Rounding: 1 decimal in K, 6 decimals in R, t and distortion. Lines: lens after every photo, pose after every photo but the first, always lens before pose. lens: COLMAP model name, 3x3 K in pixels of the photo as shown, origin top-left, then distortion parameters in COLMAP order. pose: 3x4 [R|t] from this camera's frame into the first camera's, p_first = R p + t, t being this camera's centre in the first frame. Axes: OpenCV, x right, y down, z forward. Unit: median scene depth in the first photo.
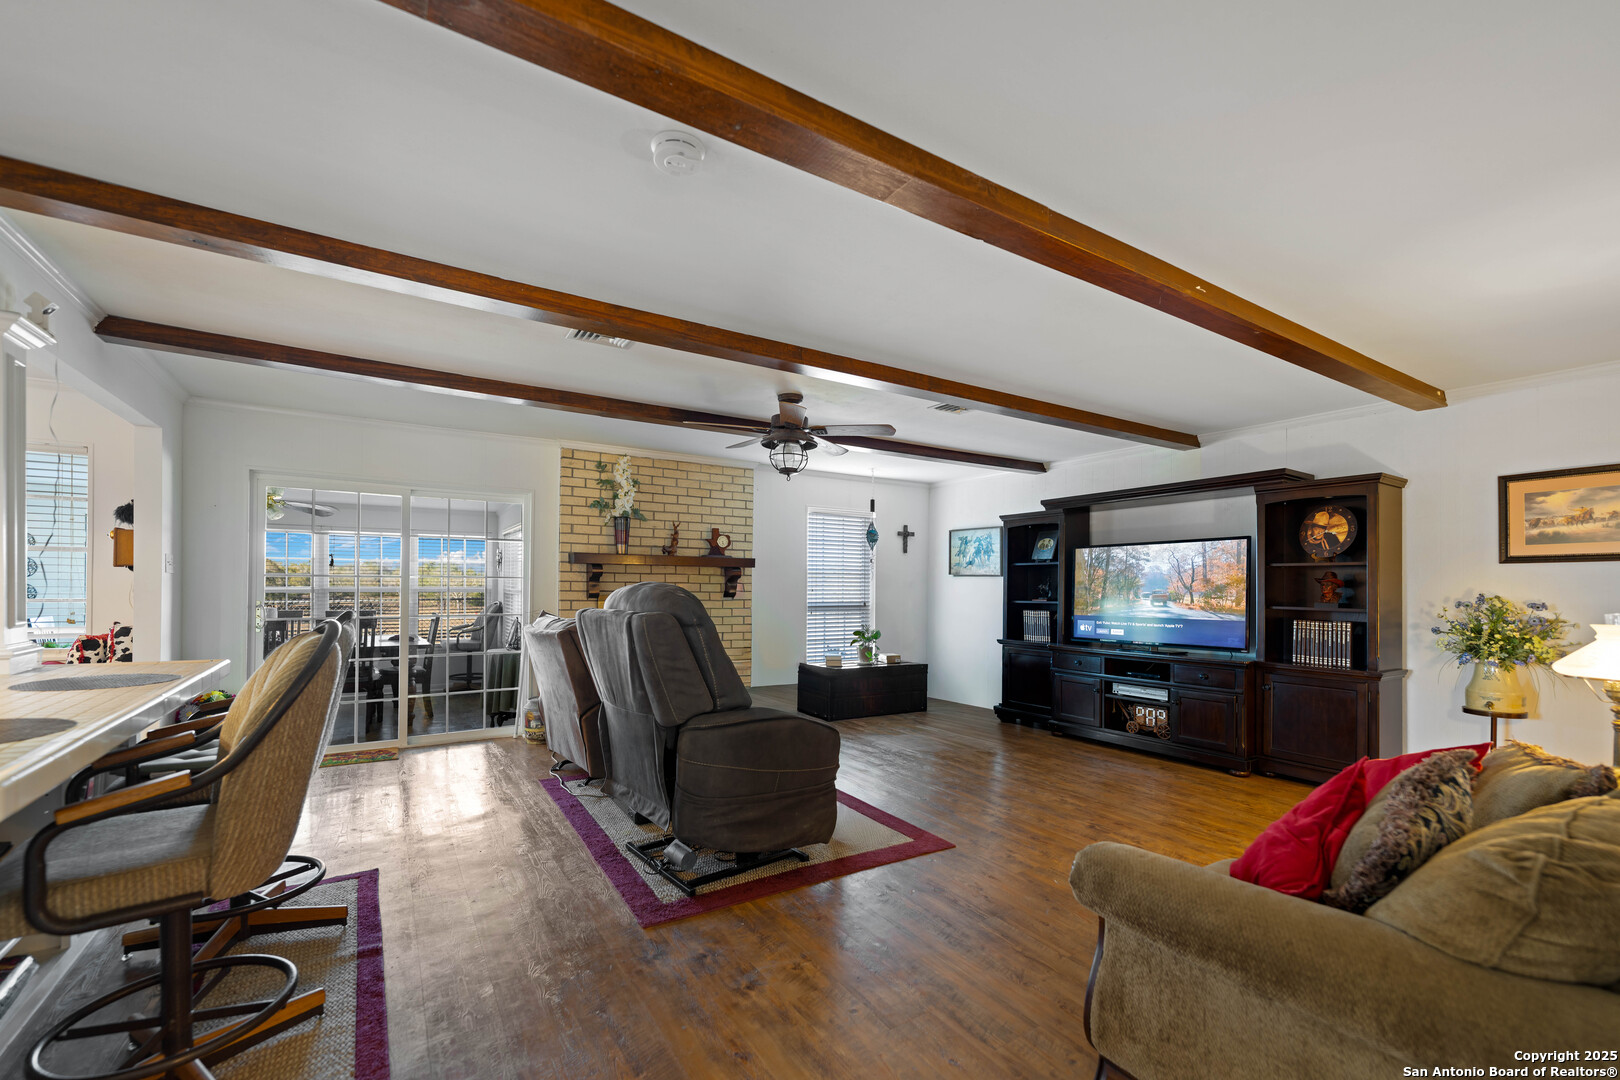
lens RADIAL K [[665.5, 0, 788.7], [0, 665.5, 585.2], [0, 0, 1]] dist [0.001596, -0.000022]
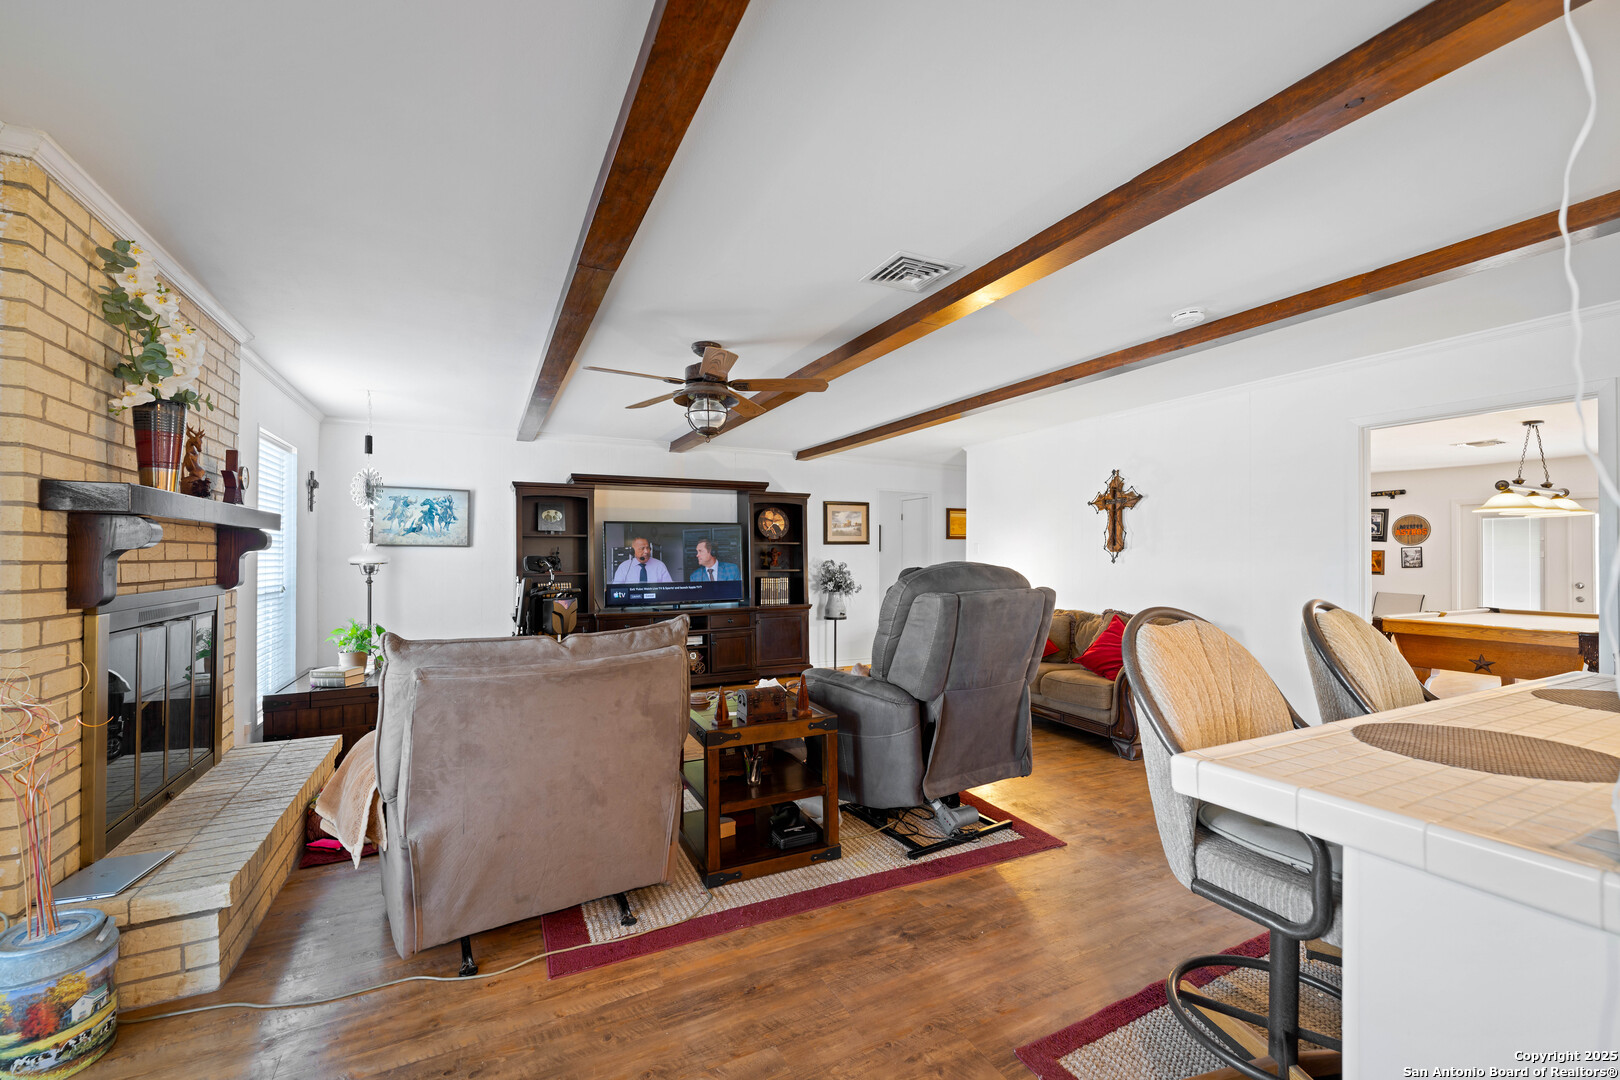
lens RADIAL K [[665.5, 0, 806.6], [0, 665.5, 548.4], [0, 0, 1]] dist [0.001596, -0.000022]
pose [[0.091575, 0.001276, 0.995797, -0.832640], [0.000768, 0.999999, -0.001352, -0.016111], [-0.995798, 0.000888, 0.091574, 0.769461]]
